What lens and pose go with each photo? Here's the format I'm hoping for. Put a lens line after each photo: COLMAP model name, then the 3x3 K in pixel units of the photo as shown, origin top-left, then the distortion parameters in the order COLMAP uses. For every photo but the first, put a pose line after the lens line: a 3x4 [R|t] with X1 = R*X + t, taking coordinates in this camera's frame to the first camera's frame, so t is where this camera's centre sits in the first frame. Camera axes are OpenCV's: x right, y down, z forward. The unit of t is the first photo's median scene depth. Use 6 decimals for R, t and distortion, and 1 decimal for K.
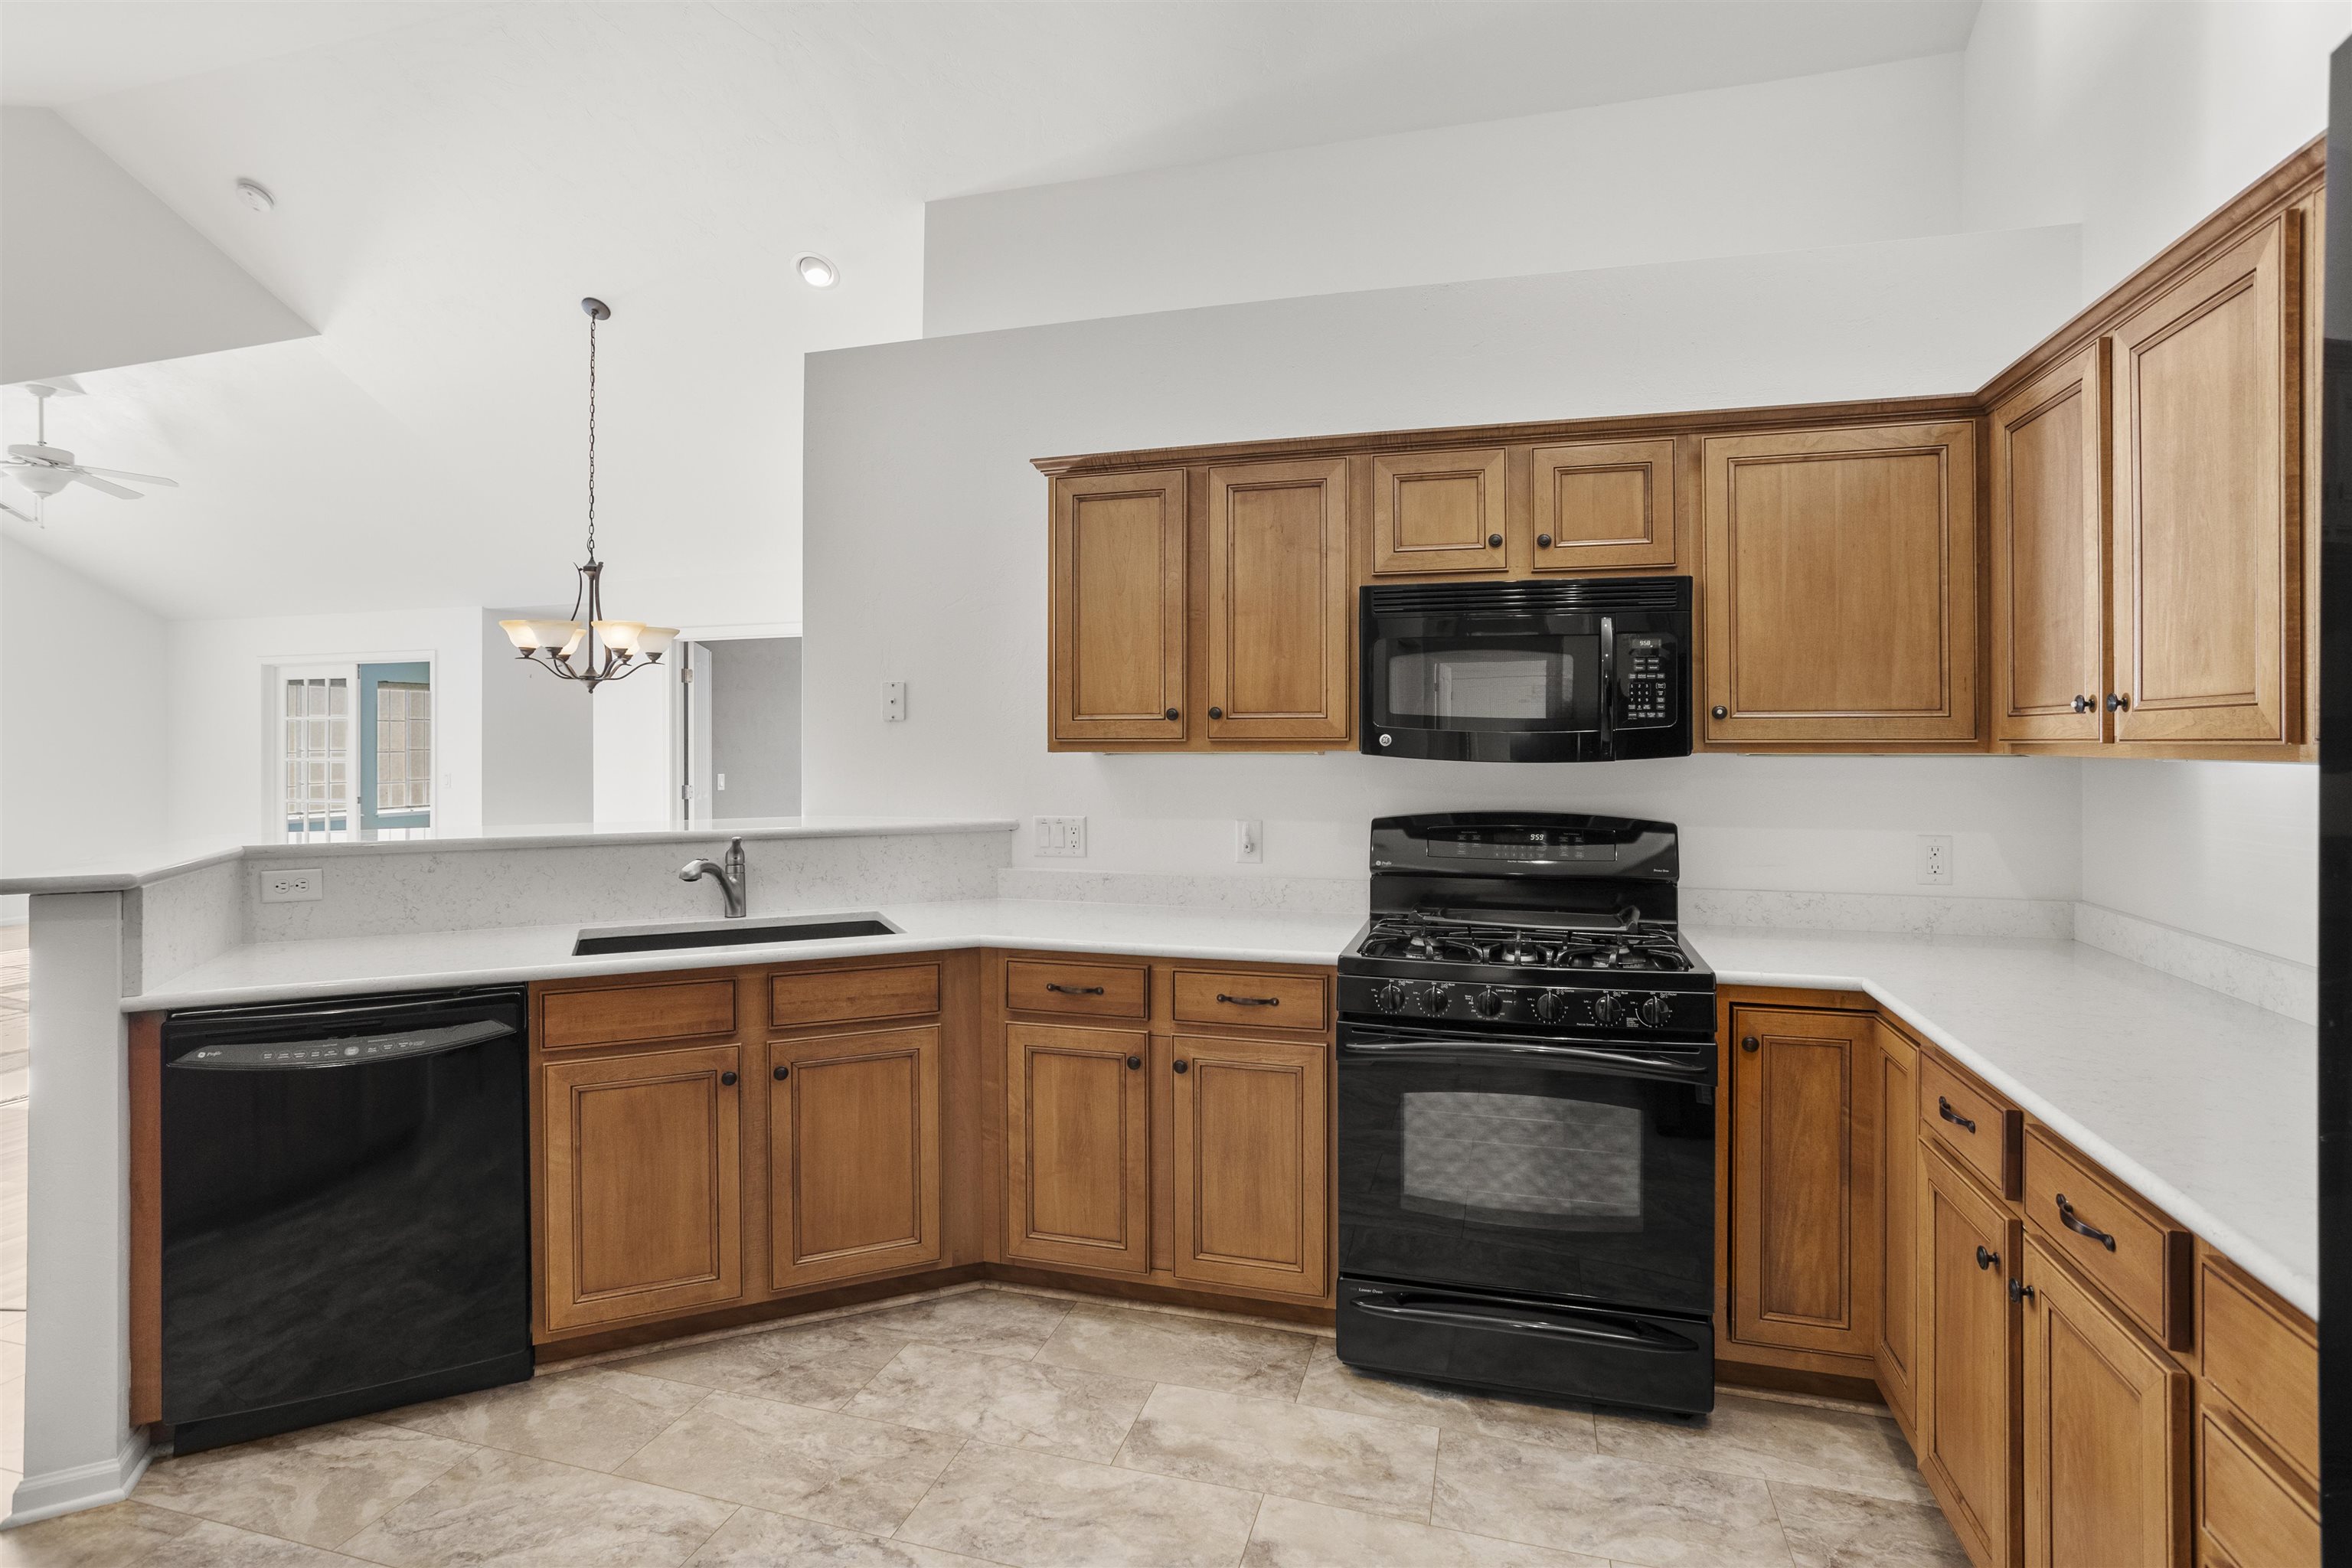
lens RADIAL K [[1156.1, 0, 1179.4], [0, 1156.1, 746.1], [0, 0, 1]] dist [-0.043009, 0.024536]
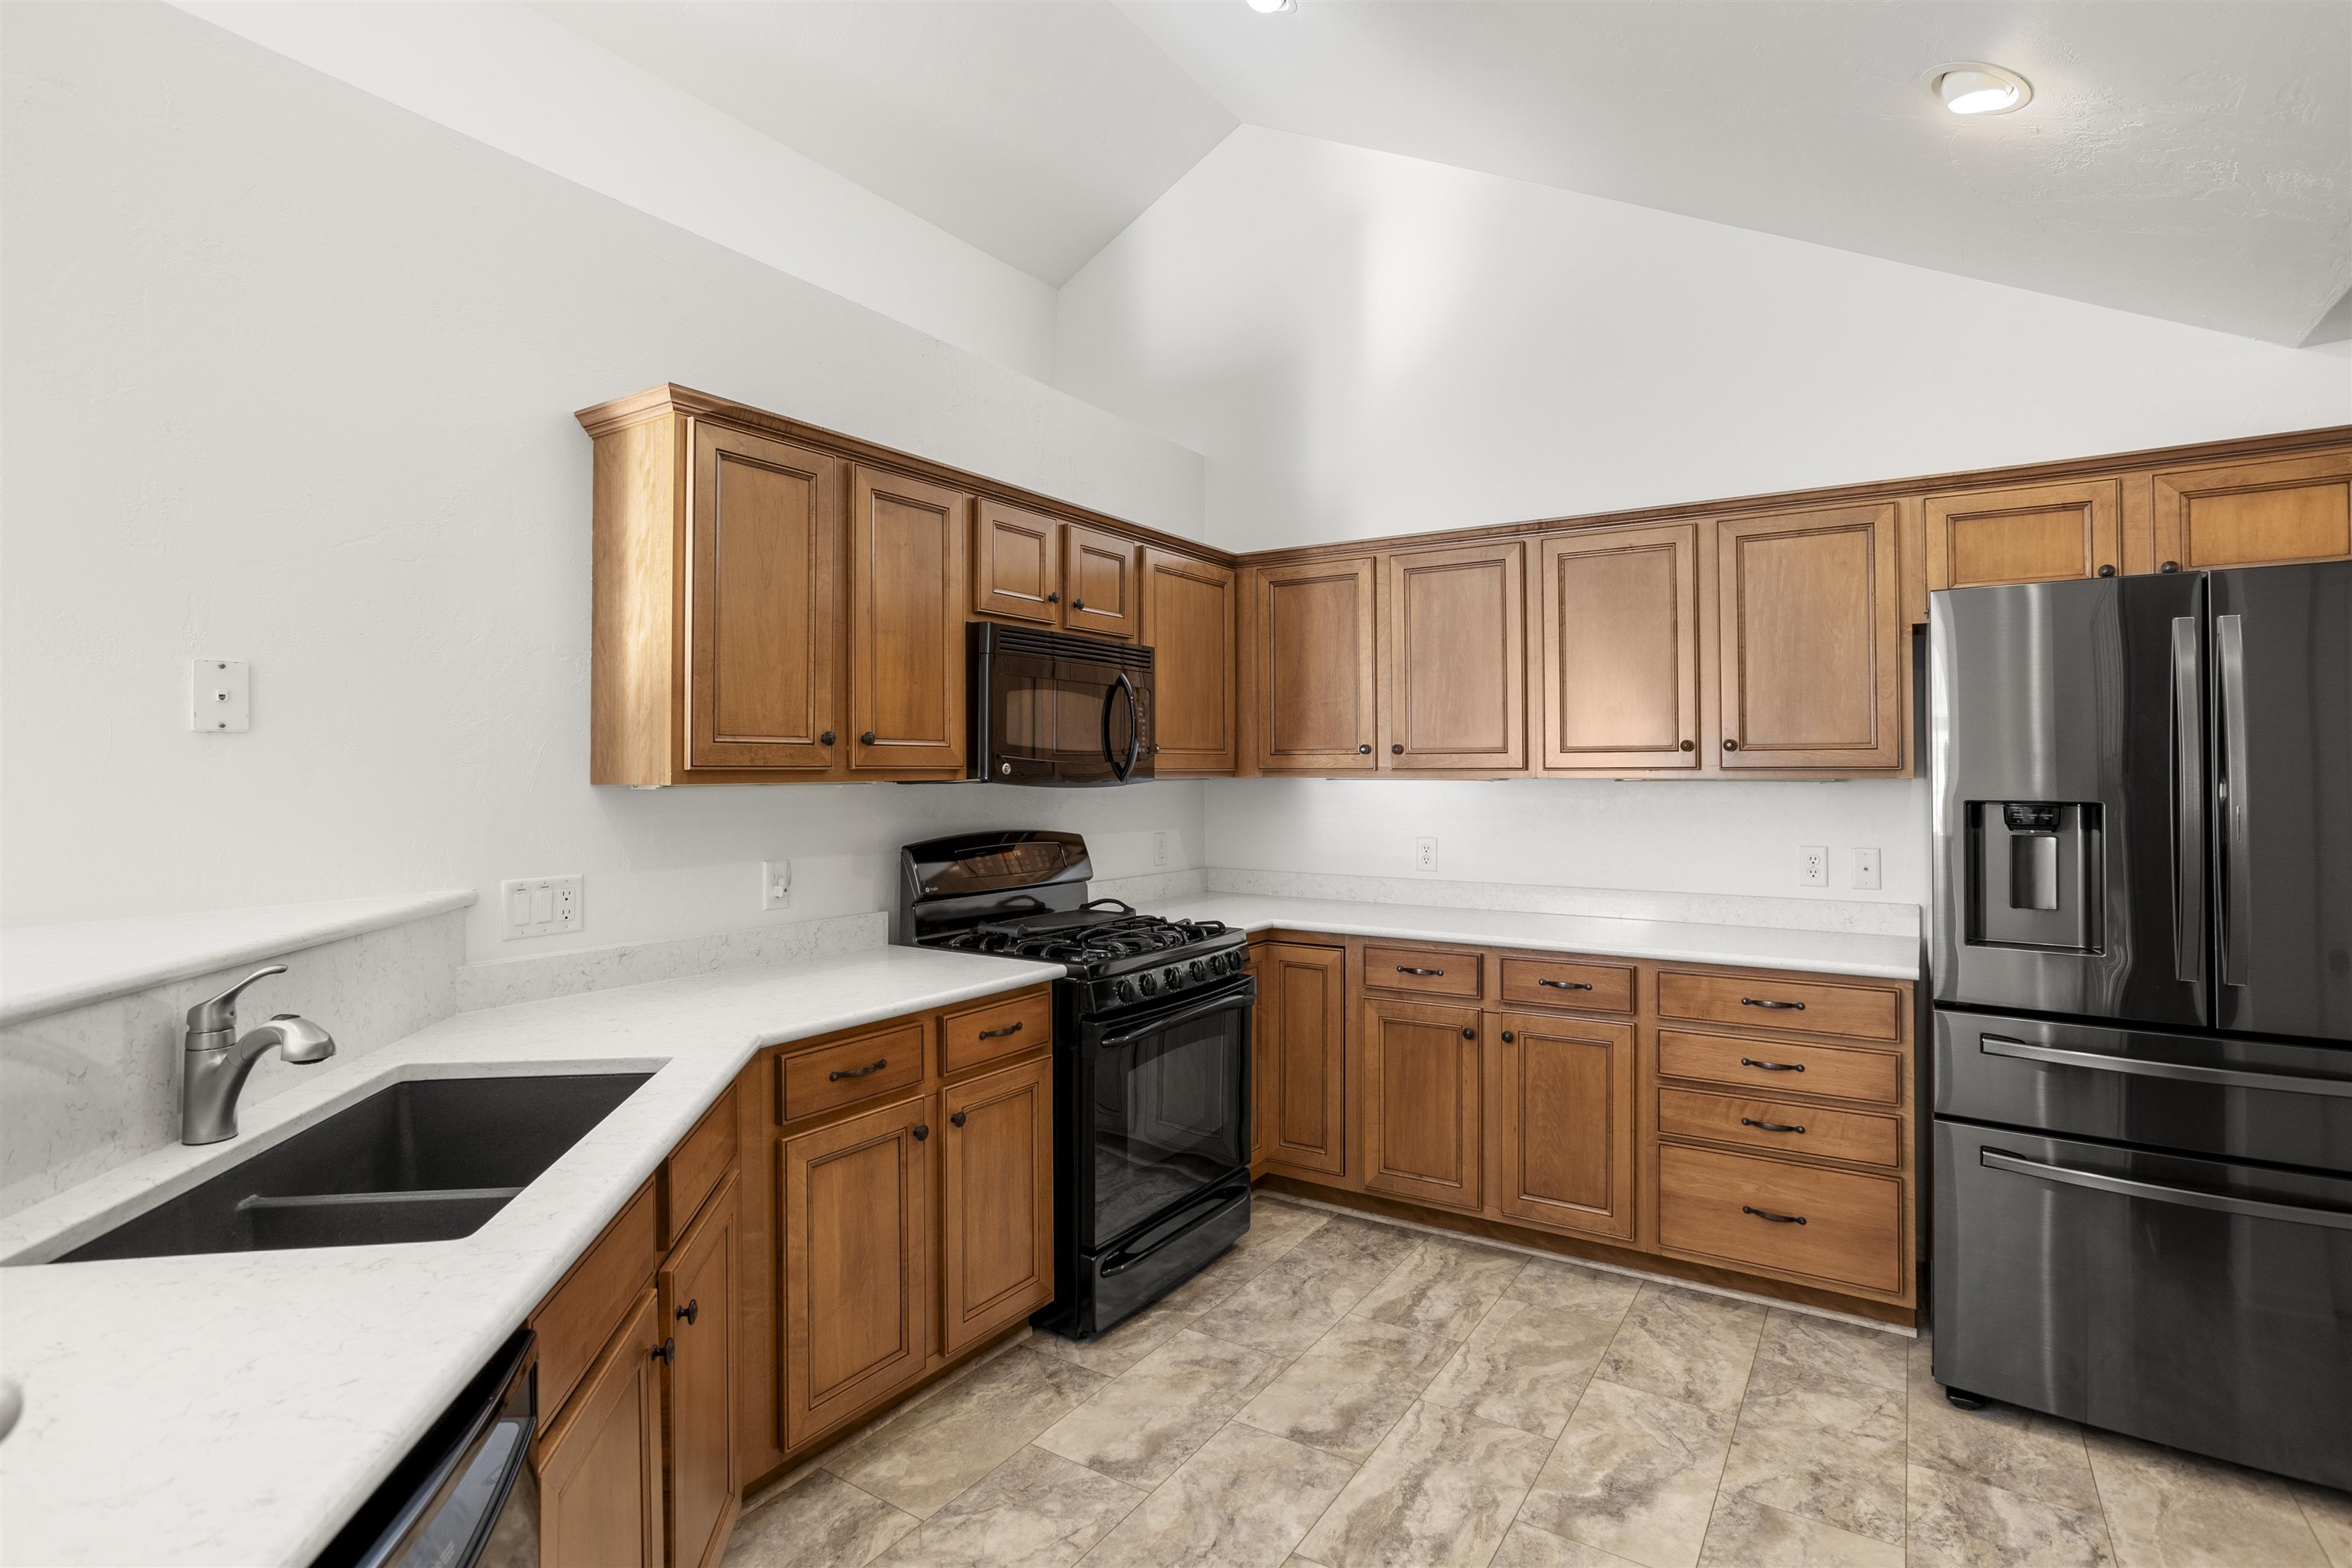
lens RADIAL K [[1156.1, 0, 1179.4], [0, 1156.1, 746.1], [0, 0, 1]] dist [-0.043009, 0.024536]
pose [[0.293782, 0.017103, 0.955720, -0.817159], [0.002651, 0.999821, -0.018707, -0.005102], [-0.955869, 0.008029, 0.293684, 0.541820]]
